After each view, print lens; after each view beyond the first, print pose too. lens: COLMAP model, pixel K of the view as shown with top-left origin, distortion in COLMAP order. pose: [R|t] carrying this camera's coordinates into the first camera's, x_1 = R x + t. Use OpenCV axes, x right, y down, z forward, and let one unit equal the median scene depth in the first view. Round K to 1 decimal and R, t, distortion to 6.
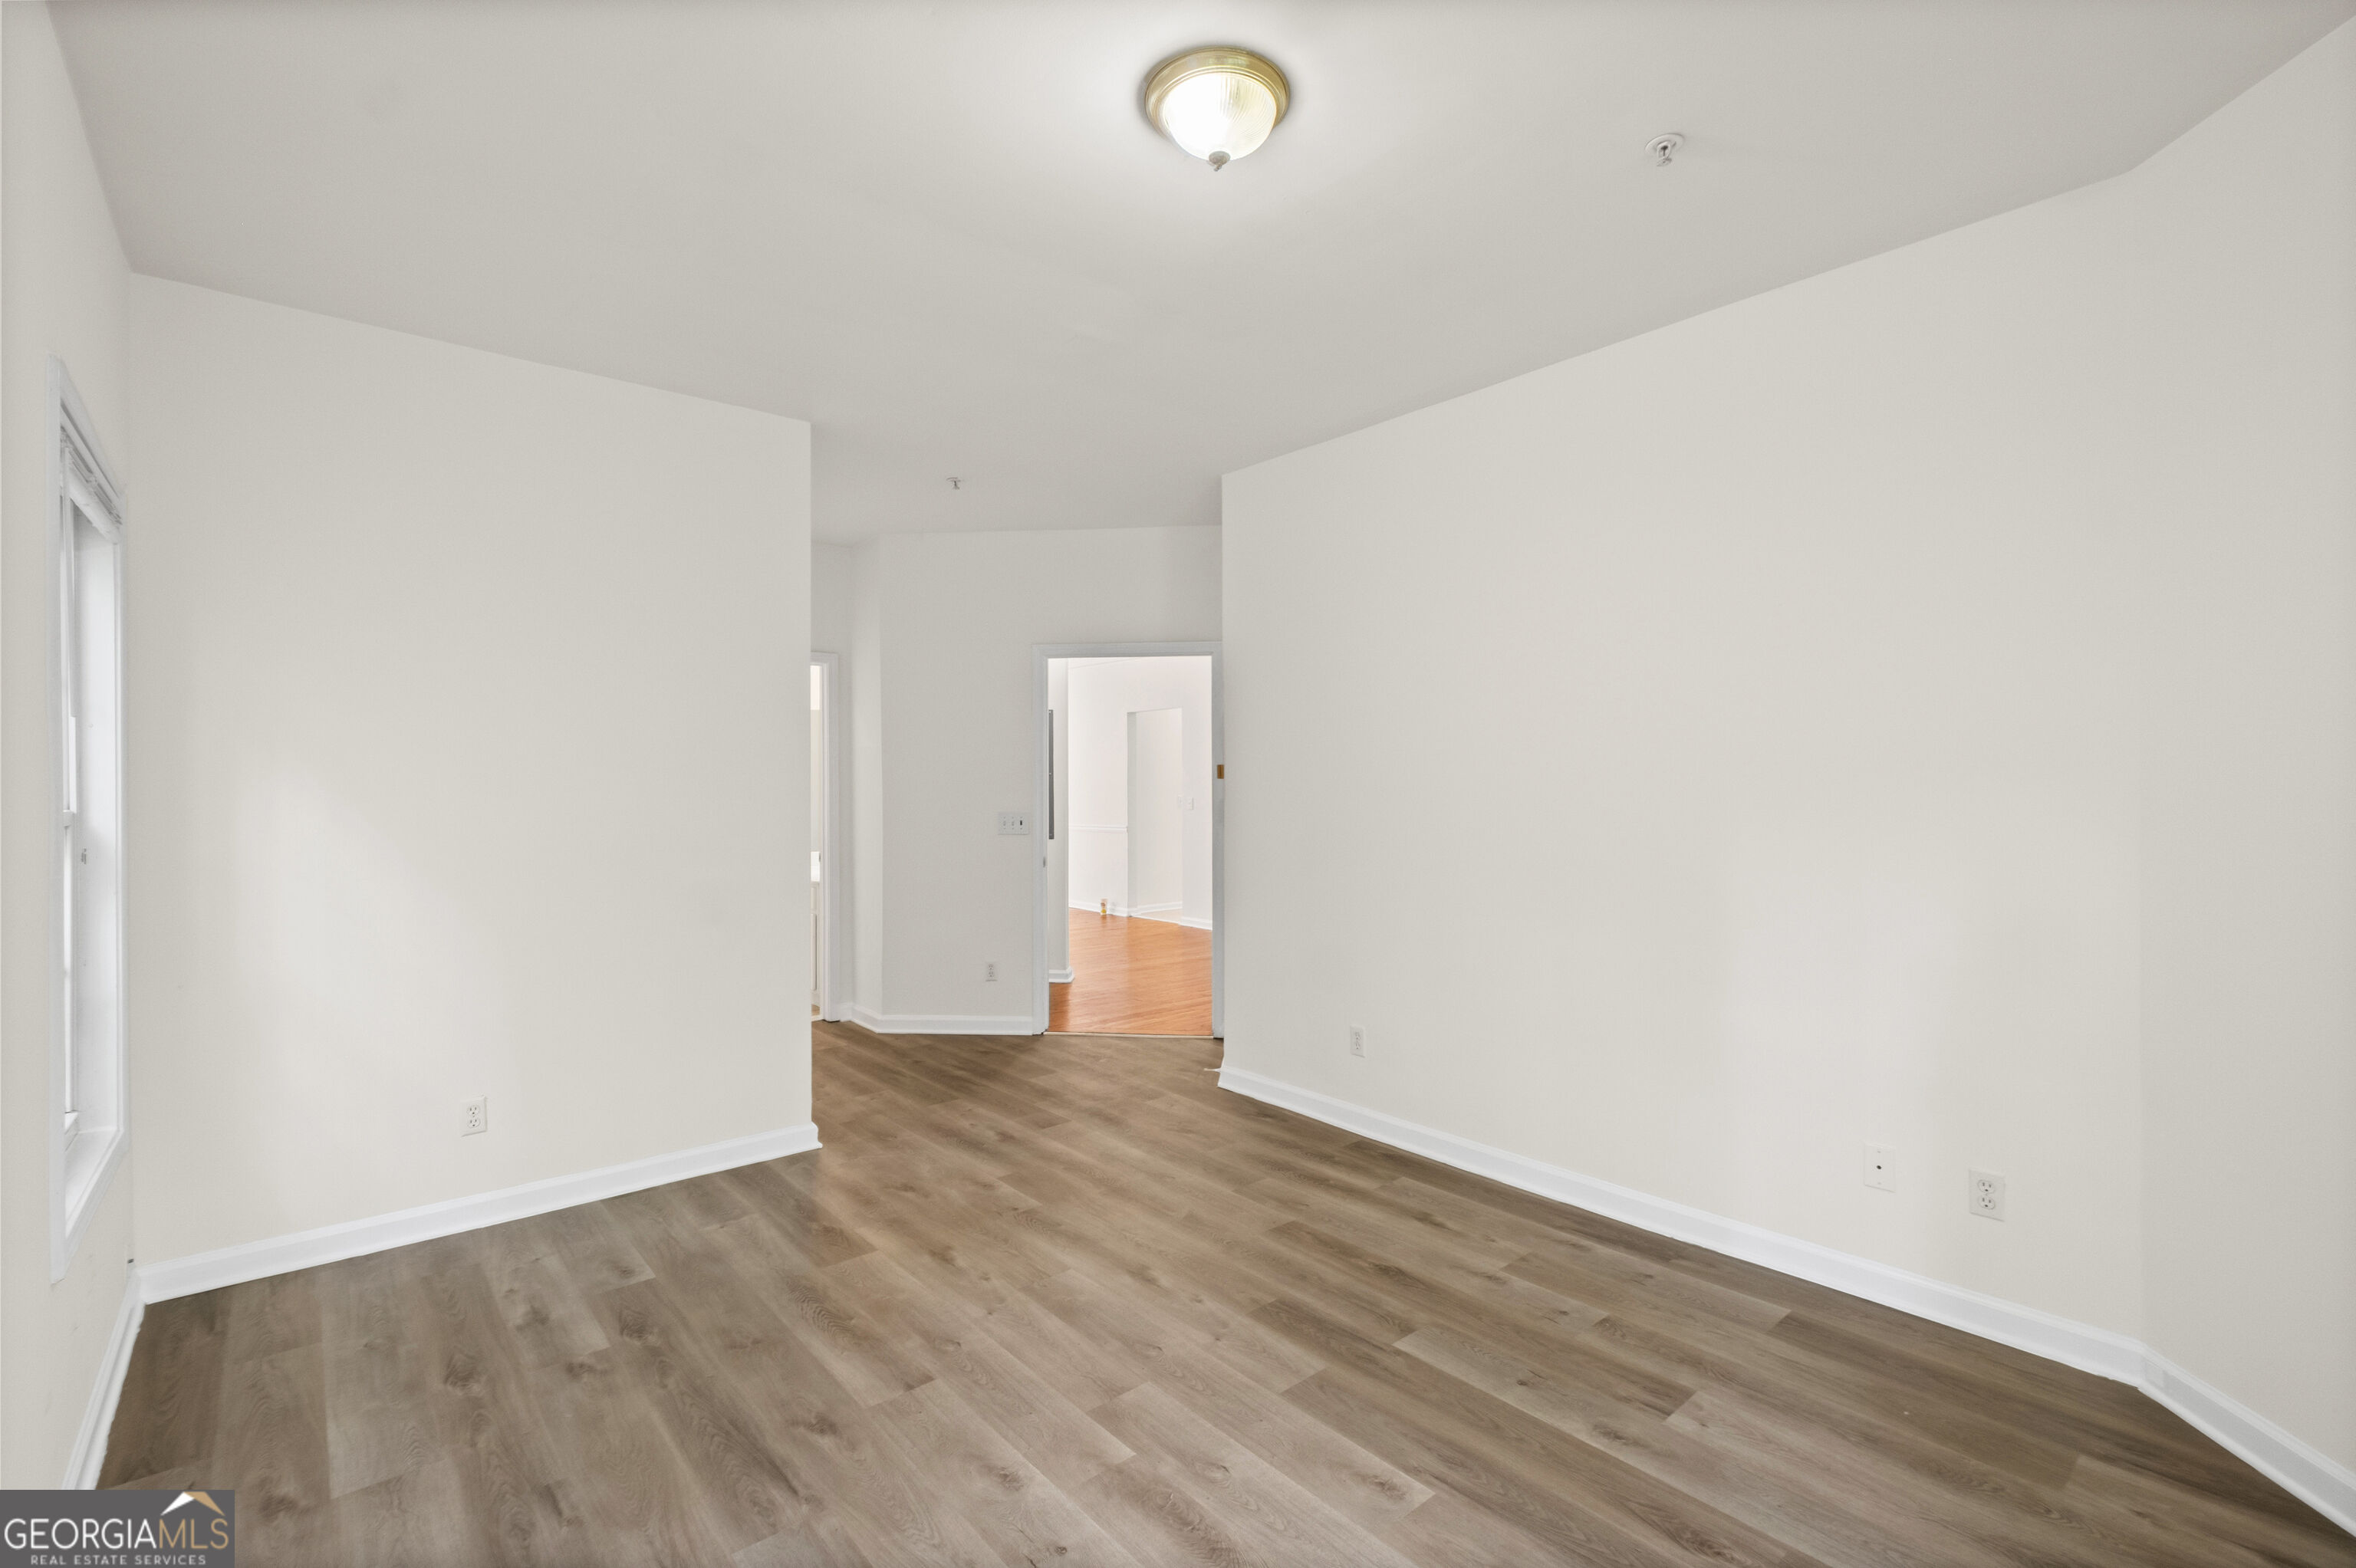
lens RADIAL K [[1044.4, 0, 1175.9], [0, 1044.4, 783.3], [0, 0, 1]] dist [-0.001319, -0.001475]
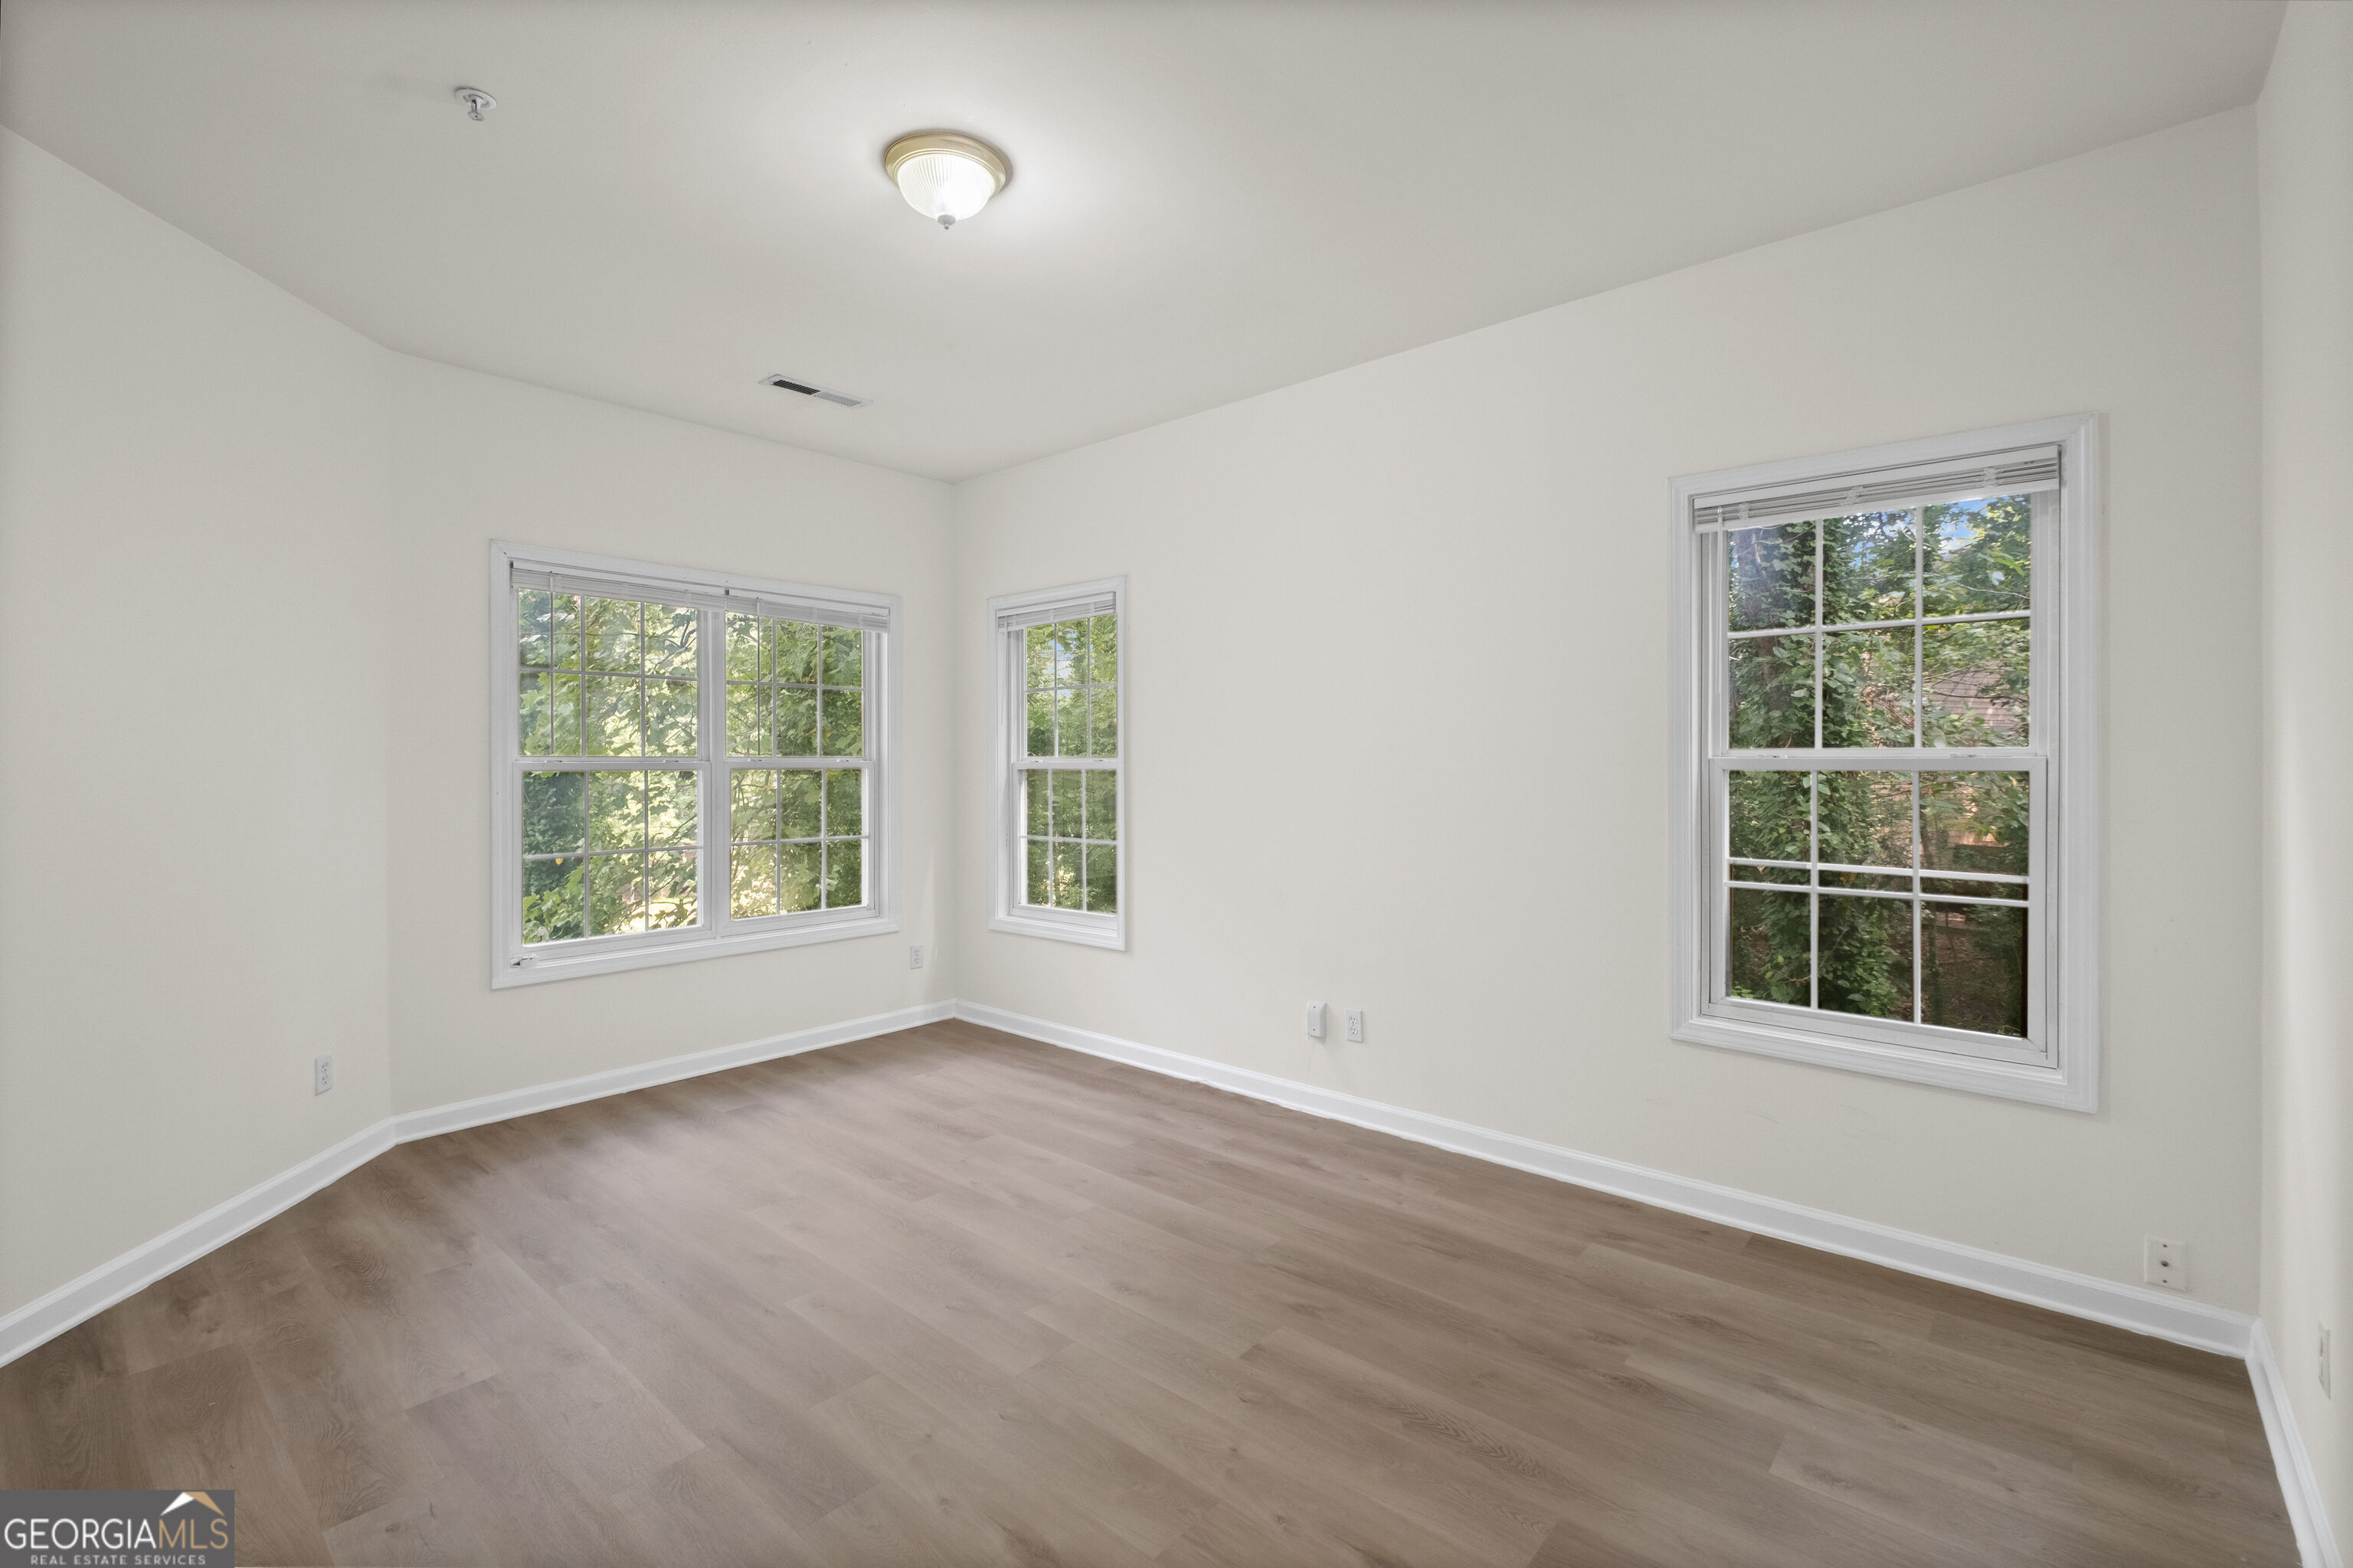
lens RADIAL K [[1043.2, 0, 1178.8], [0, 1043.2, 772.2], [0, 0, 1]] dist [-0.001319, -0.001475]
pose [[-0.988605, 0.009570, -0.150230, -0.036198], [0.007734, 0.999888, 0.012805, 0.017861], [0.150336, 0.011497, -0.988568, 1.948788]]
